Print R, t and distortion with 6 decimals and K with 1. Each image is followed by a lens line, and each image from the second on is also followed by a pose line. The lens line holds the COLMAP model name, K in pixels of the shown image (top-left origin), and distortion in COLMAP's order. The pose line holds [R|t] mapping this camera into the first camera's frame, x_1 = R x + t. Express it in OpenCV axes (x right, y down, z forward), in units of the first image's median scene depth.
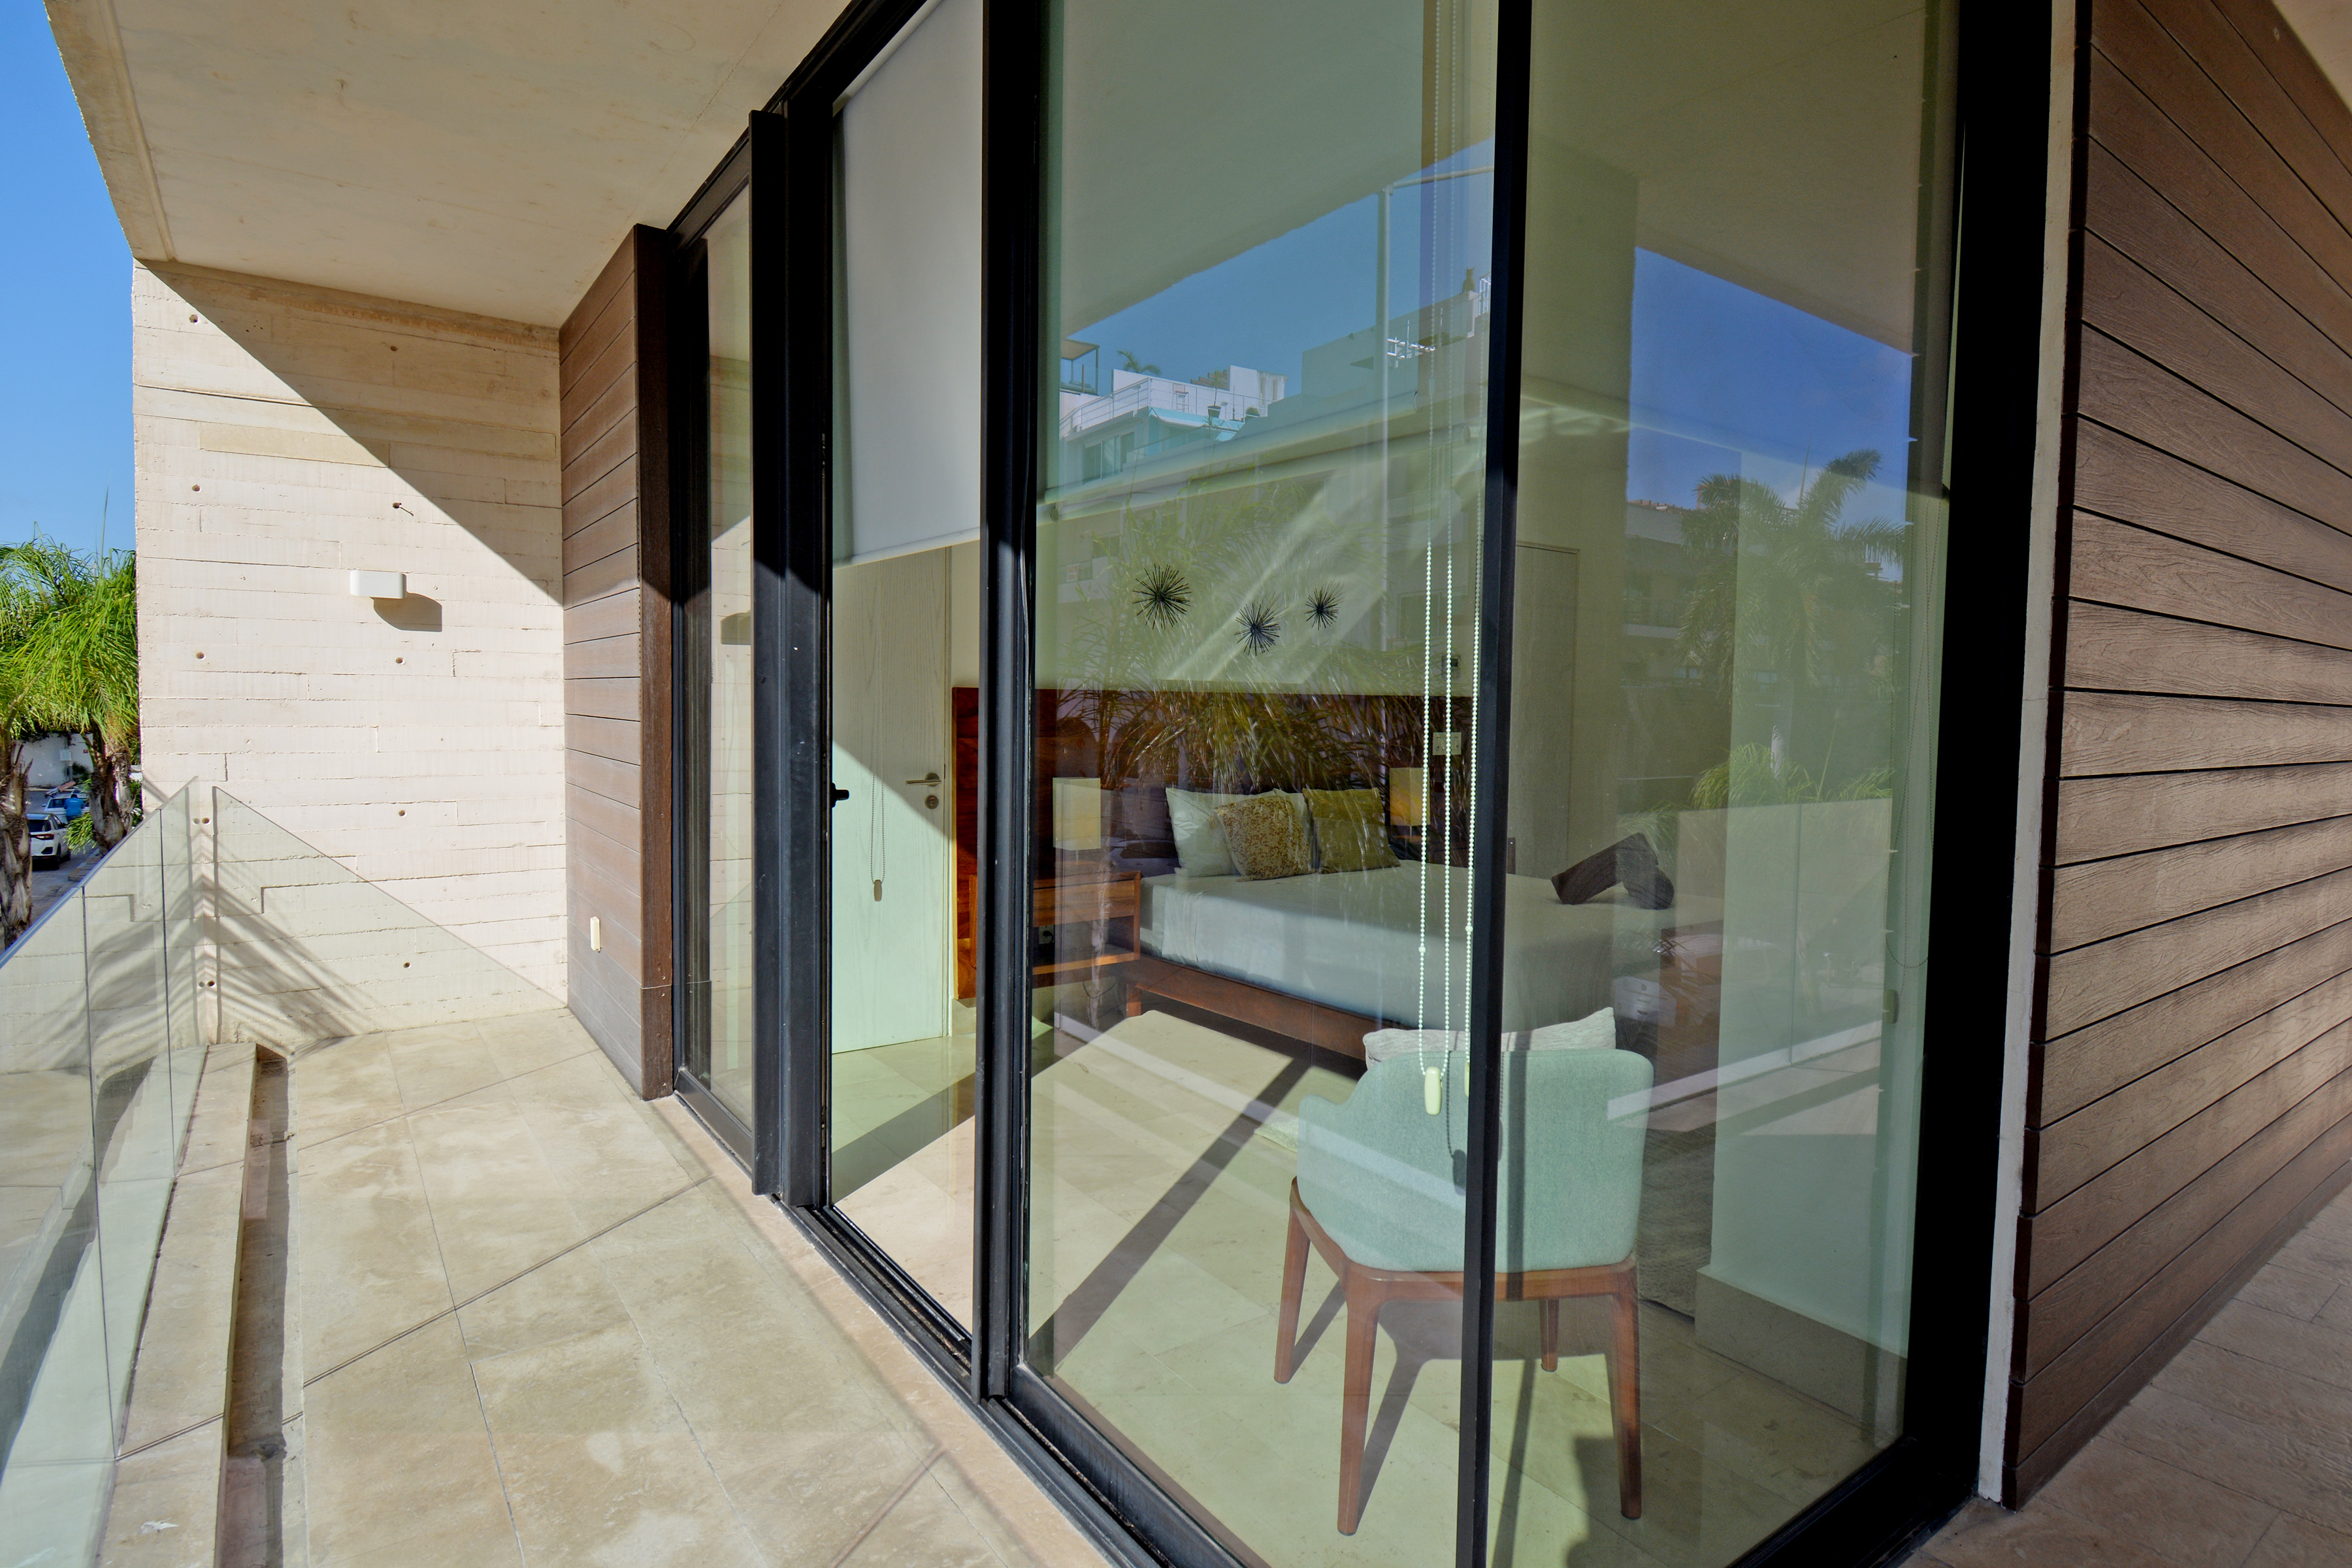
lens RADIAL K [[1205.1, 0, 1179.2], [0, 1205.1, 779.7], [0, 0, 1]] dist [-0.000603, -0.000001]
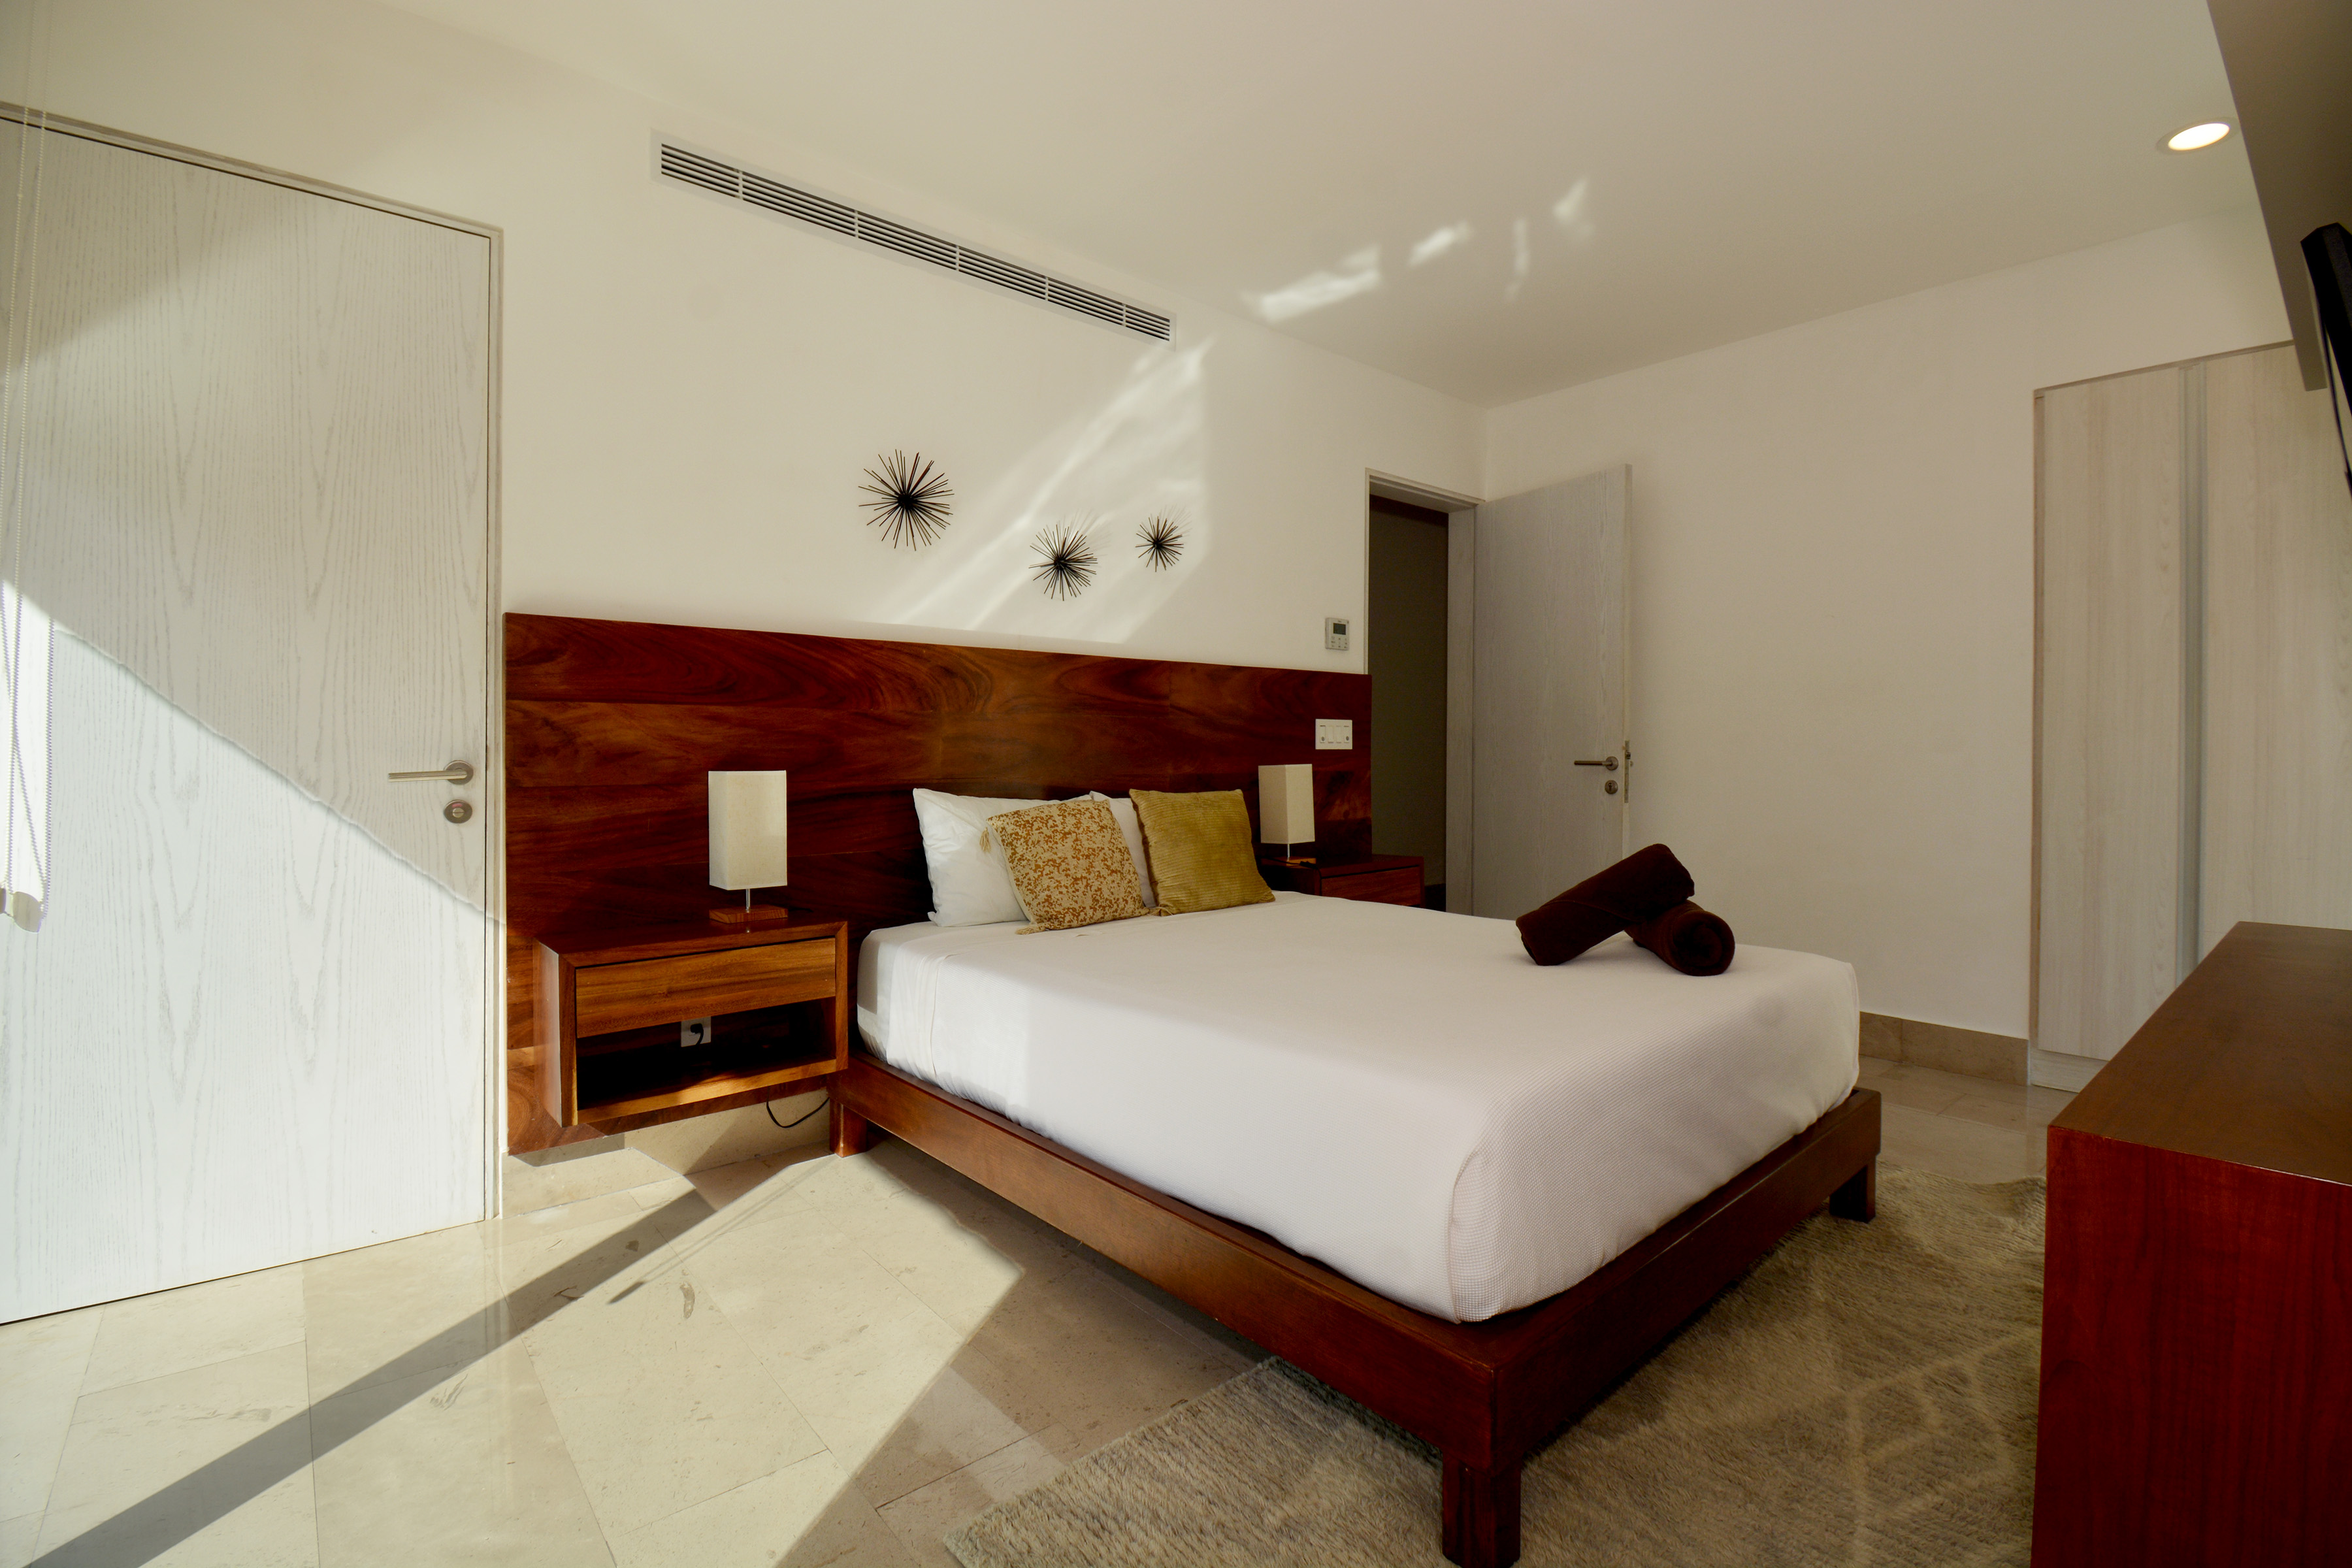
lens RADIAL K [[1078.6, 0, 1192.6], [0, 1078.6, 775.9], [0, 0, 1]] dist [-0.015969, -0.008835]
pose [[0.995431, -0.011900, 0.094743, 0.083374], [0.015155, 0.999317, -0.033714, 0.020962], [-0.094277, 0.034996, 0.994931, 0.403564]]
